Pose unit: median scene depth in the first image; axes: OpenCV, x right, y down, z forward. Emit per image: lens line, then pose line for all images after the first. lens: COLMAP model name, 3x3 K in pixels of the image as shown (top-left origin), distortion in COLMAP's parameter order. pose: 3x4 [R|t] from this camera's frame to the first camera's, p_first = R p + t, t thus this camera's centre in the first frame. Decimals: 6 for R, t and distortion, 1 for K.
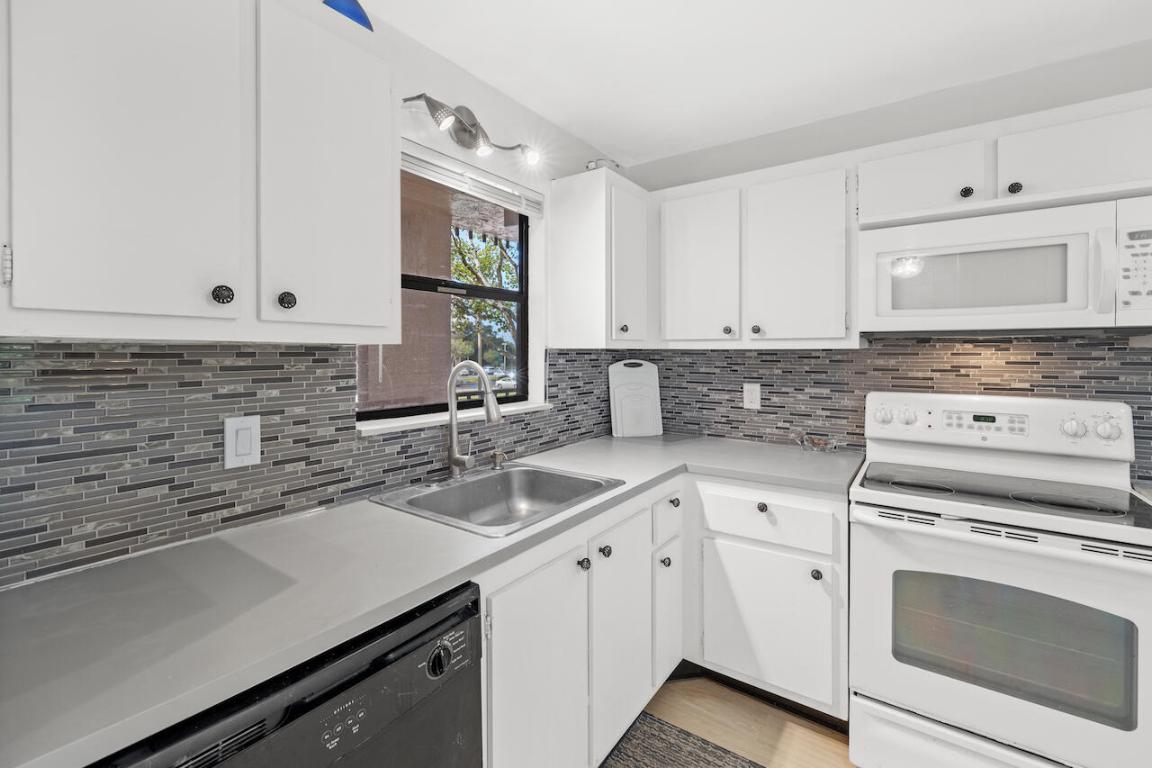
lens RADIAL K [[488.8, 0, 582.9], [0, 488.8, 356.5], [0, 0, 1]] dist [0.002988, -0.000443]
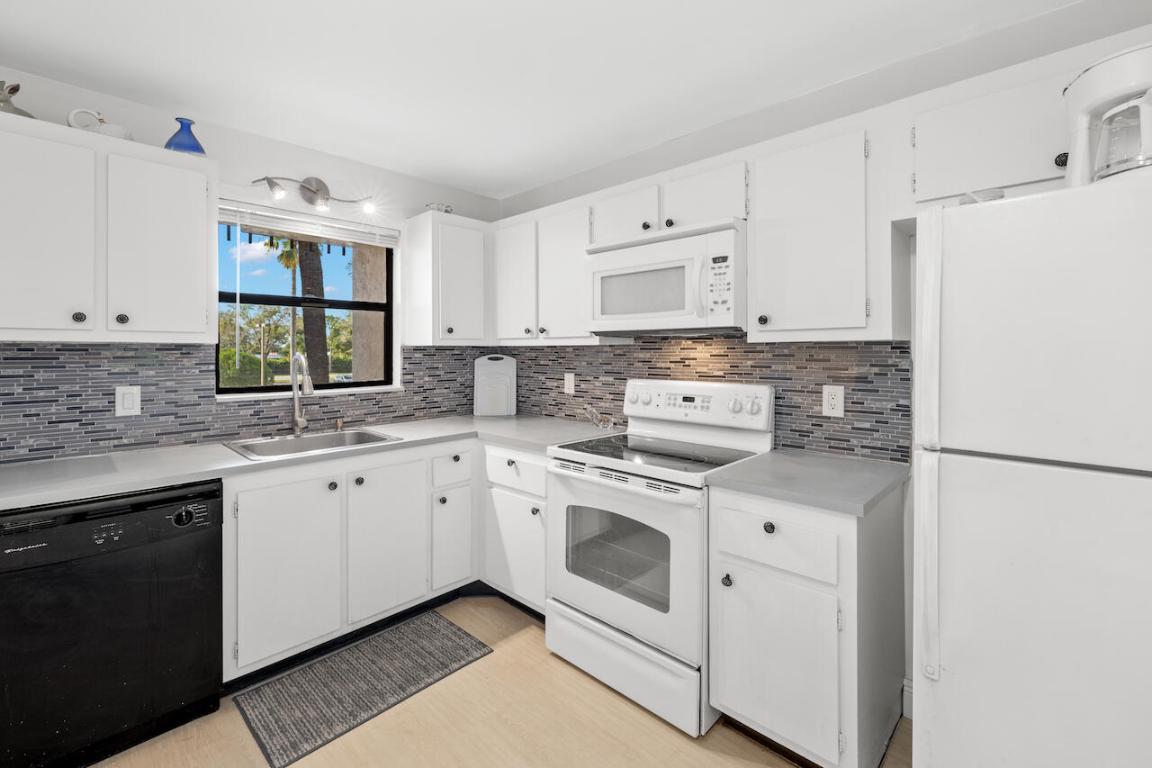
lens RADIAL K [[488.8, 0, 579.2], [0, 488.8, 351.5], [0, 0, 1]] dist [0.002988, -0.000443]
pose [[0.989307, -0.002351, -0.145828, 0.774387], [0.001381, 0.999976, -0.006758, 0.011774], [0.145840, 0.006485, 0.989287, -0.317244]]
